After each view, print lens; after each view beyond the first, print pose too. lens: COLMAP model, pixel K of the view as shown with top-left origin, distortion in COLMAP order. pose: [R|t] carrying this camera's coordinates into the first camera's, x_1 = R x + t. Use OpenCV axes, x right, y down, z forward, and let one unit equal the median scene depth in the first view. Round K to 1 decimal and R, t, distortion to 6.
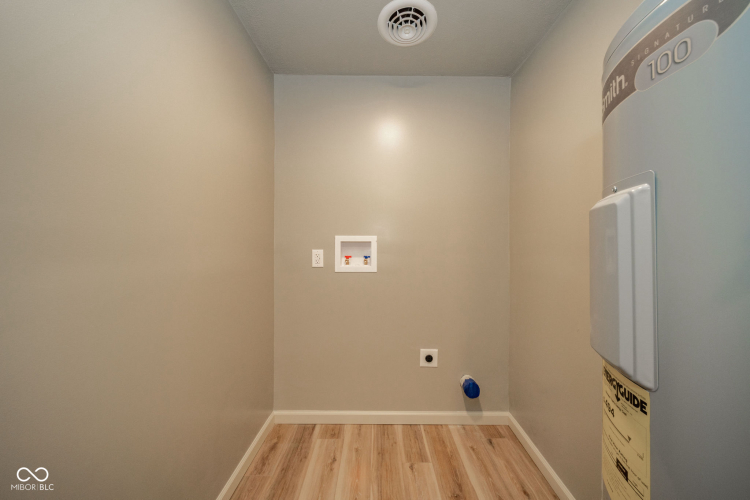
lens RADIAL K [[262.4, 0, 374.2], [0, 262.4, 247.6], [0, 0, 1]] dist [0.000335, -0.001469]
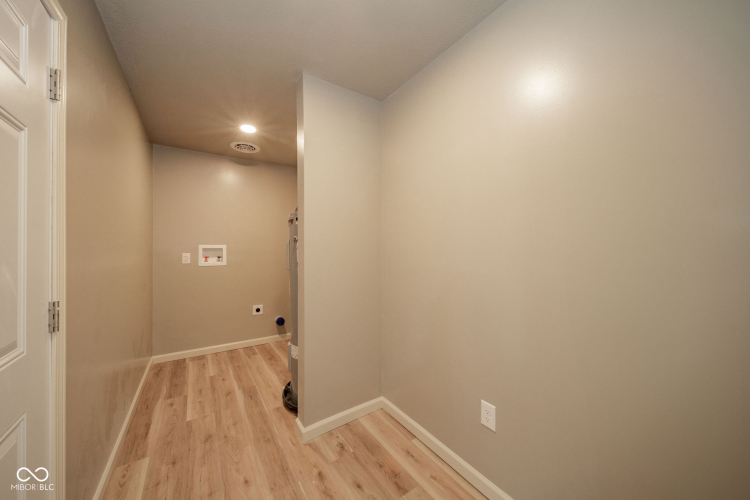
lens RADIAL K [[262.4, 0, 373.4], [0, 262.4, 246.5], [0, 0, 1]] dist [0.000335, -0.001469]
pose [[0.812202, -0.000217, 0.583376, -0.222045], [-0.000415, 0.999999, 0.000949, -0.036215], [-0.583376, -0.001012, 0.812202, -1.034494]]
